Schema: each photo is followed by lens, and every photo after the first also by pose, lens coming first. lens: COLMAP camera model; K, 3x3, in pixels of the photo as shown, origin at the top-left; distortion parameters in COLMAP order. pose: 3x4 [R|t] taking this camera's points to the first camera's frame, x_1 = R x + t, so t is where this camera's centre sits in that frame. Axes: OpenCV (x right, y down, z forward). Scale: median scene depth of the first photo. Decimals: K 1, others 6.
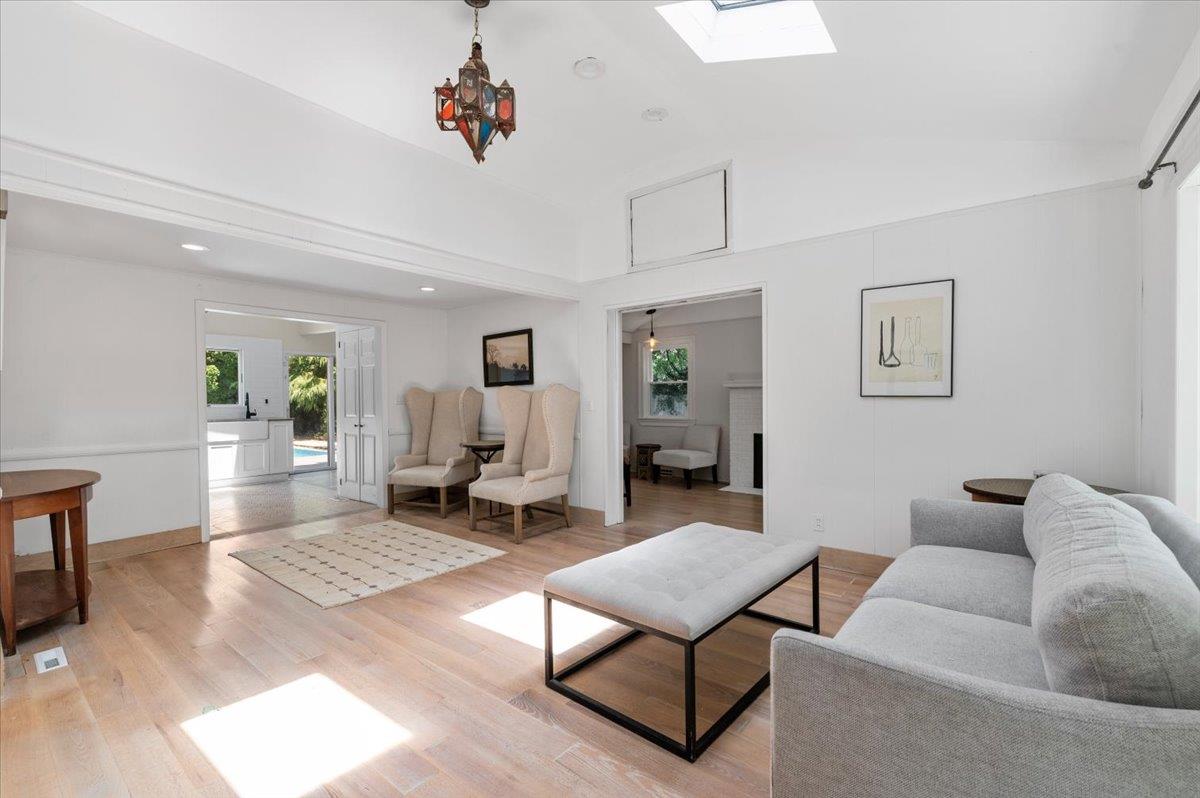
lens RADIAL K [[517.4, 0, 600.3], [0, 517.4, 406.5], [0, 0, 1]] dist [0.001216, 0.000012]
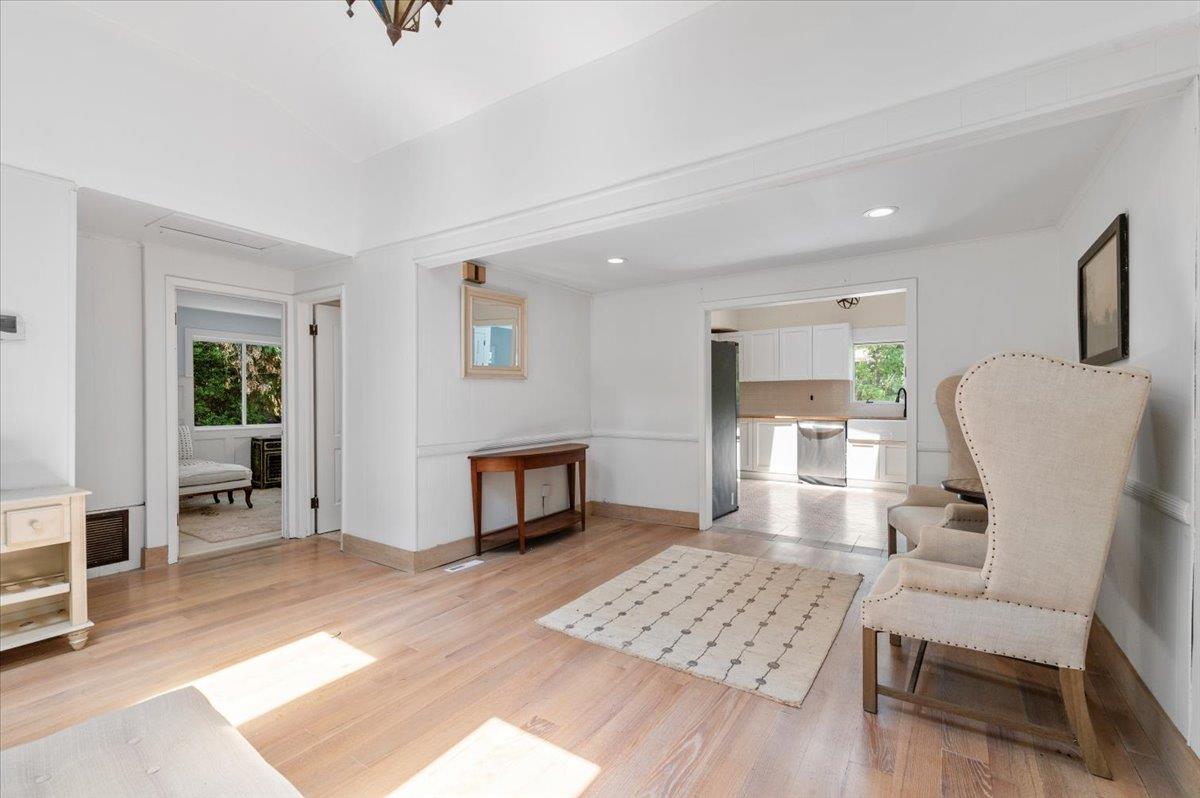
lens RADIAL K [[517.4, 0, 604.9], [0, 517.4, 397.2], [0, 0, 1]] dist [0.001216, 0.000012]
pose [[0.090540, 0.004023, -0.995885, 0.220642], [-0.015537, 0.999876, 0.002626, -0.007918], [0.995772, 0.015235, 0.090591, 0.574658]]
